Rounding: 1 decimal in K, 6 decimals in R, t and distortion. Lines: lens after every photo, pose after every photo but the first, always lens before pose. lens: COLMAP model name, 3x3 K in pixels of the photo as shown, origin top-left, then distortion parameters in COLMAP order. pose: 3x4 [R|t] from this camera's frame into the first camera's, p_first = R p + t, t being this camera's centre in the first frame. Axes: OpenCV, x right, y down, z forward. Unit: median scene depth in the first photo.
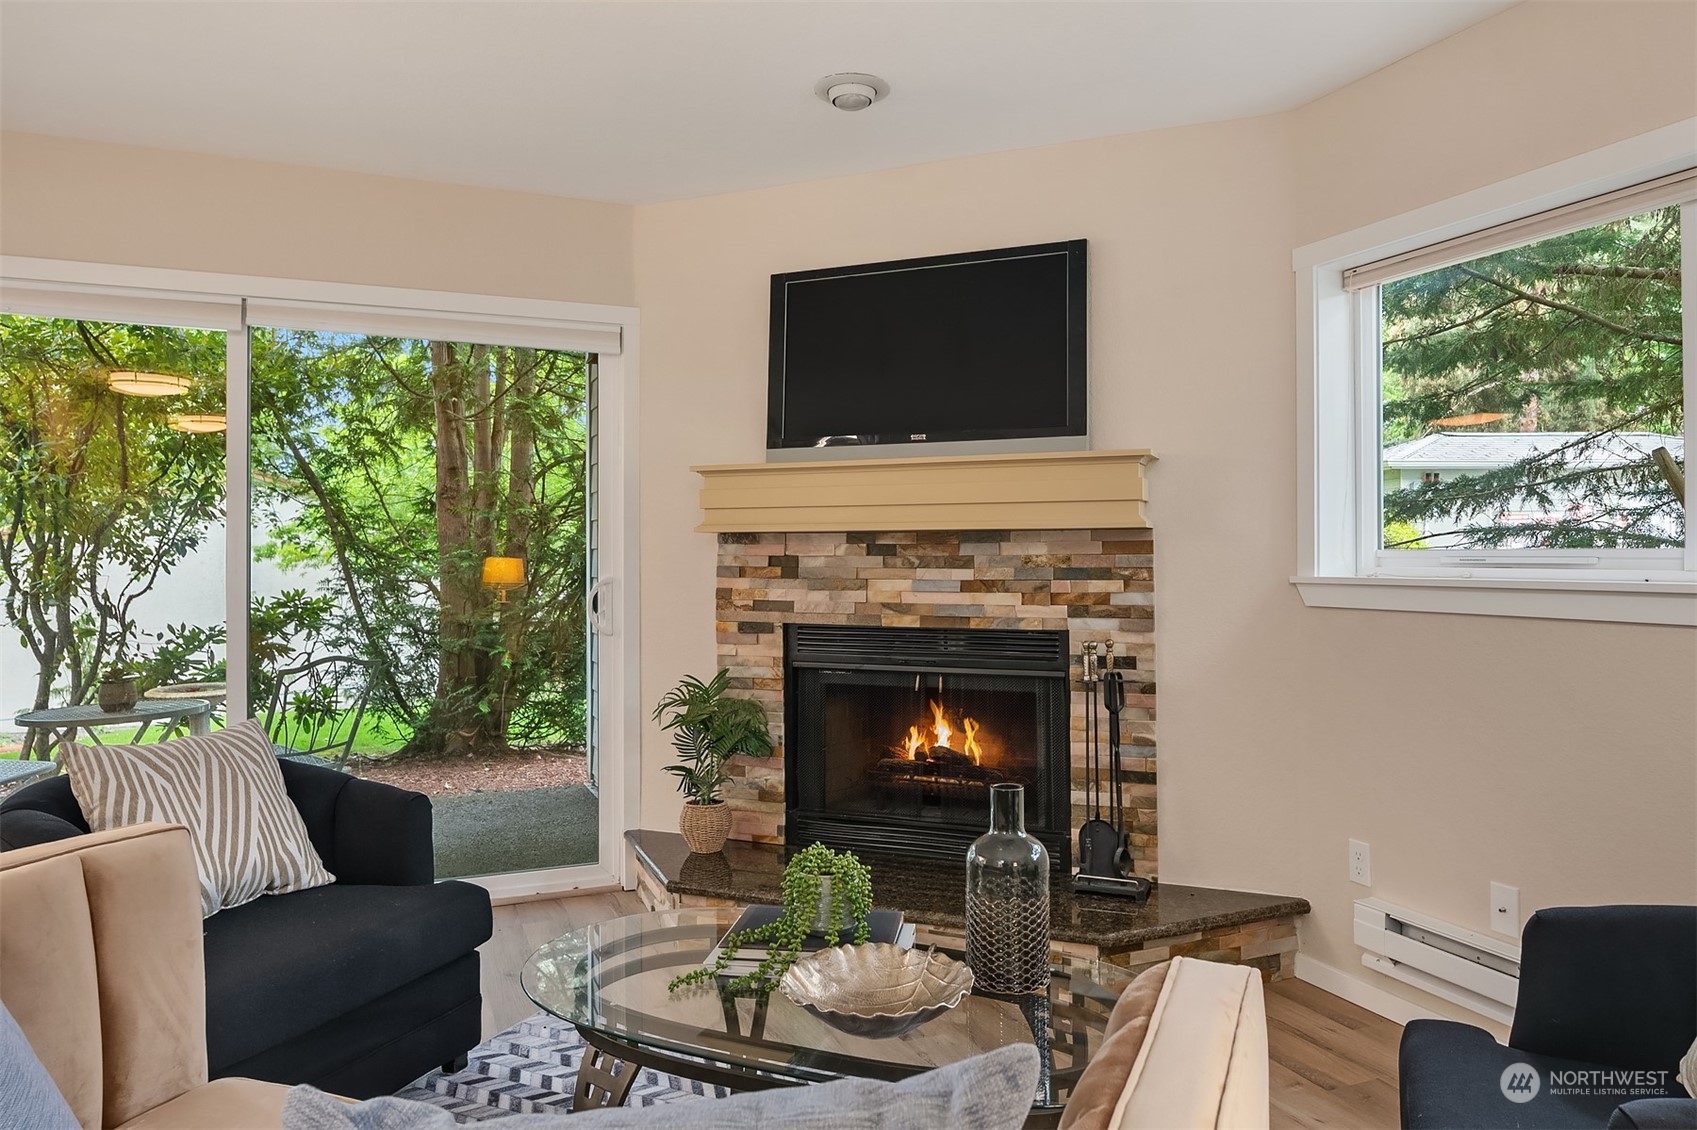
lens RADIAL K [[1128.1, 0, 848.5], [0, 1128.1, 565.0], [0, 0, 1]] dist [0.001844, -0.001991]
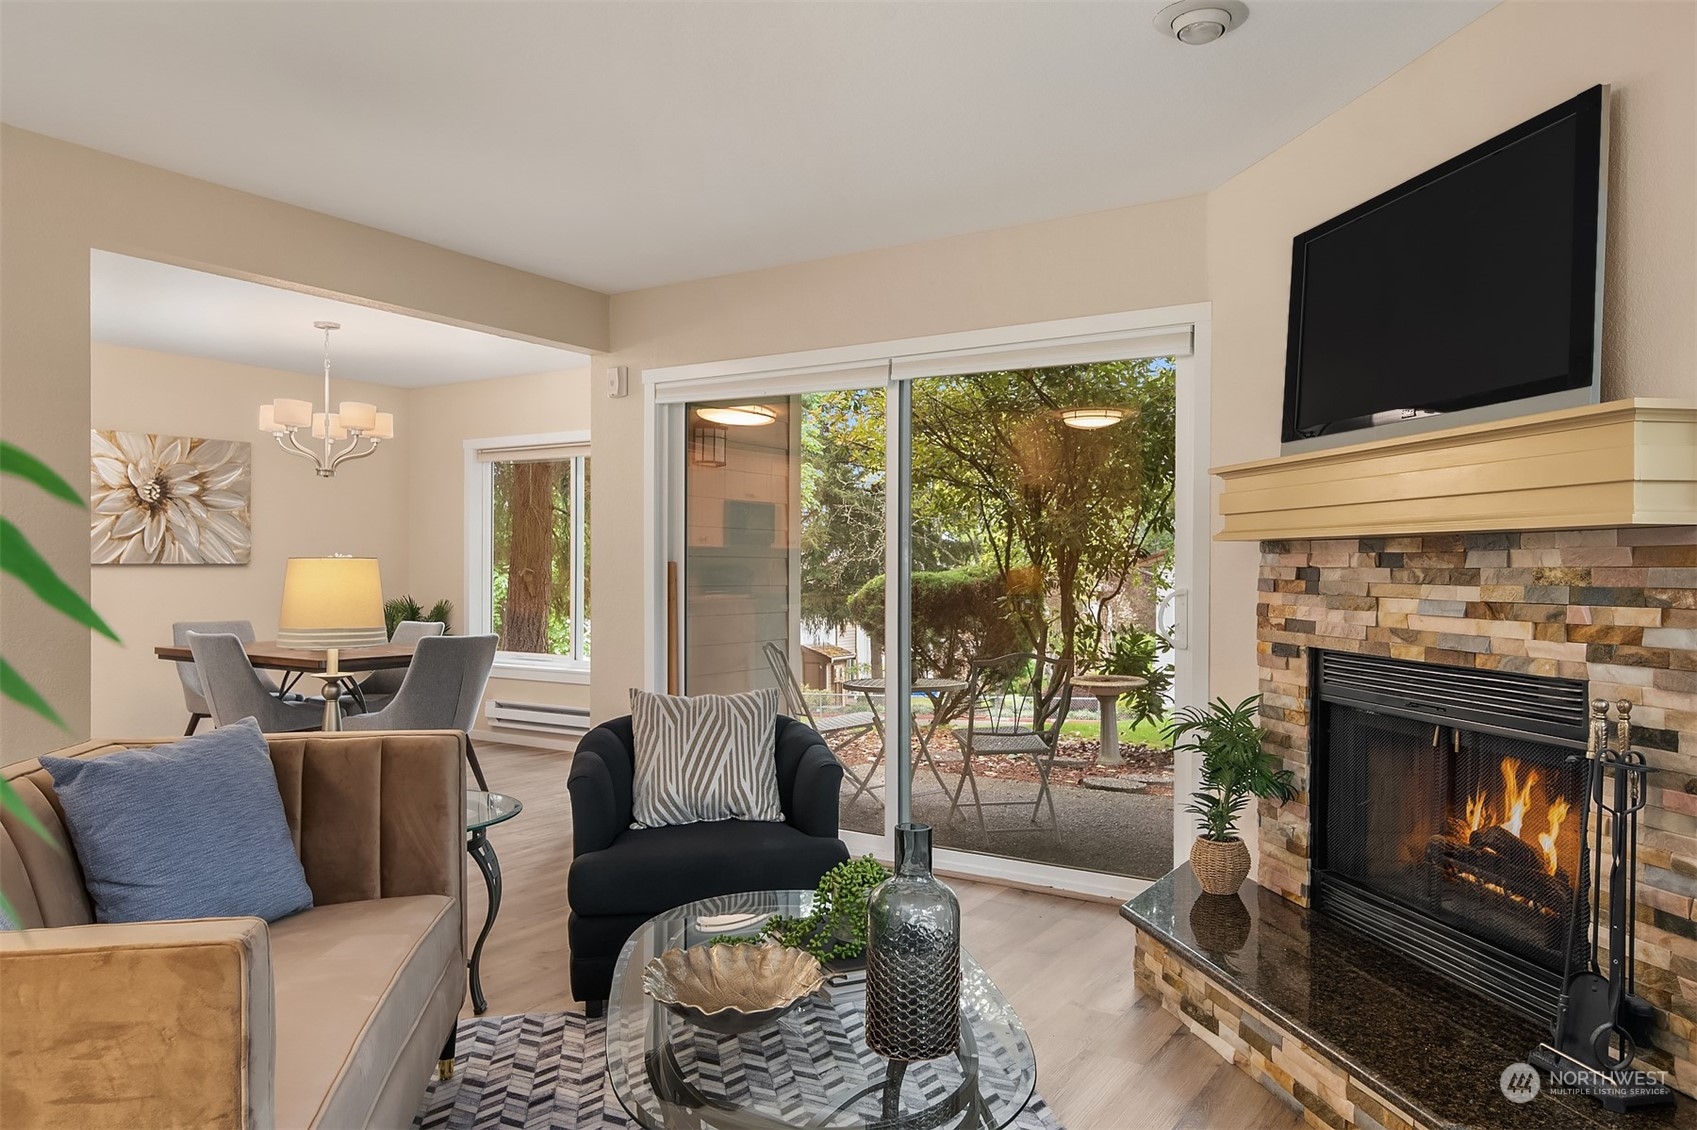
lens RADIAL K [[1137.7, 0, 873.6], [0, 1137.7, 573.6], [0, 0, 1]] dist [-0.001857, -0.001526]
pose [[0.567545, 0.008916, -0.823294, 0.479689], [-0.009842, 0.999943, 0.004044, -0.003852], [0.823284, 0.005807, 0.567600, 0.256775]]
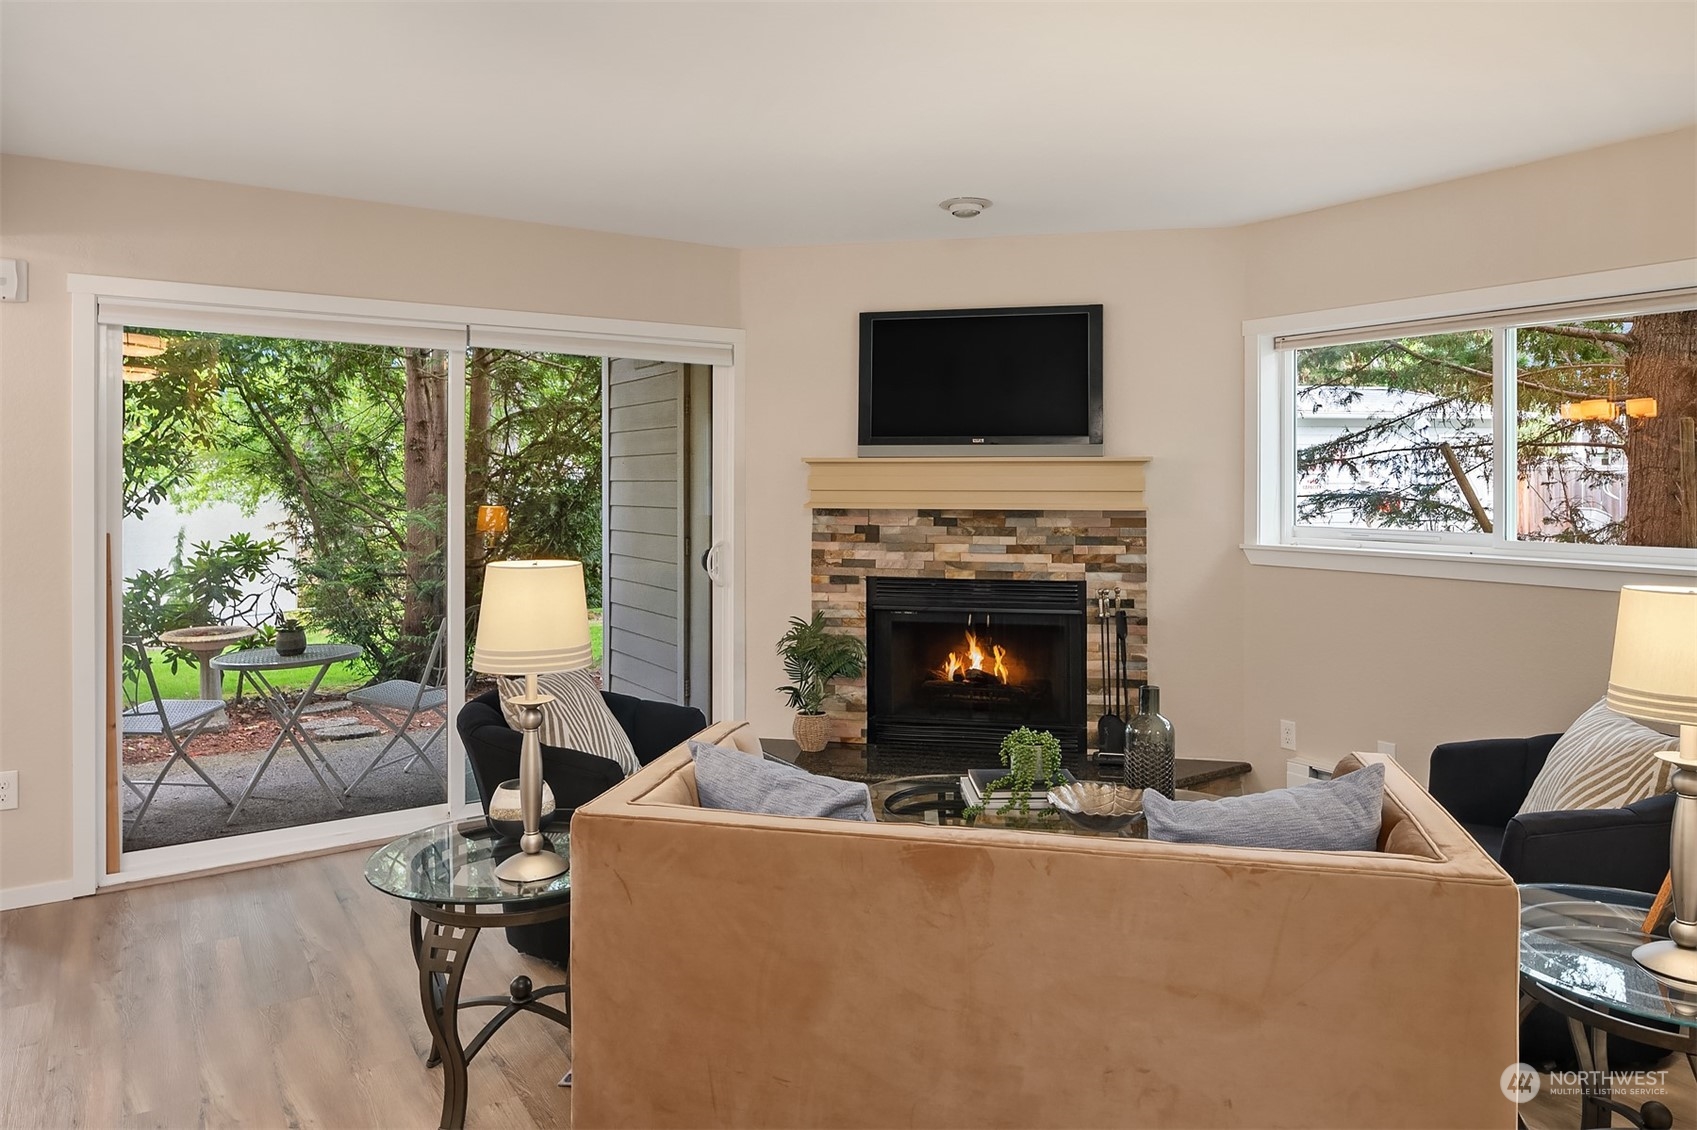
lens RADIAL K [[1107.7, 0, 871.6], [0, 1107.7, 493.8], [0, 0, 1]] dist [-0.003432, -0.001075]
pose [[0.982267, 0.002765, 0.187465, -0.308394], [-0.003088, 0.999994, 0.001429, -0.049089], [-0.187460, -0.001983, 0.982270, -0.288110]]
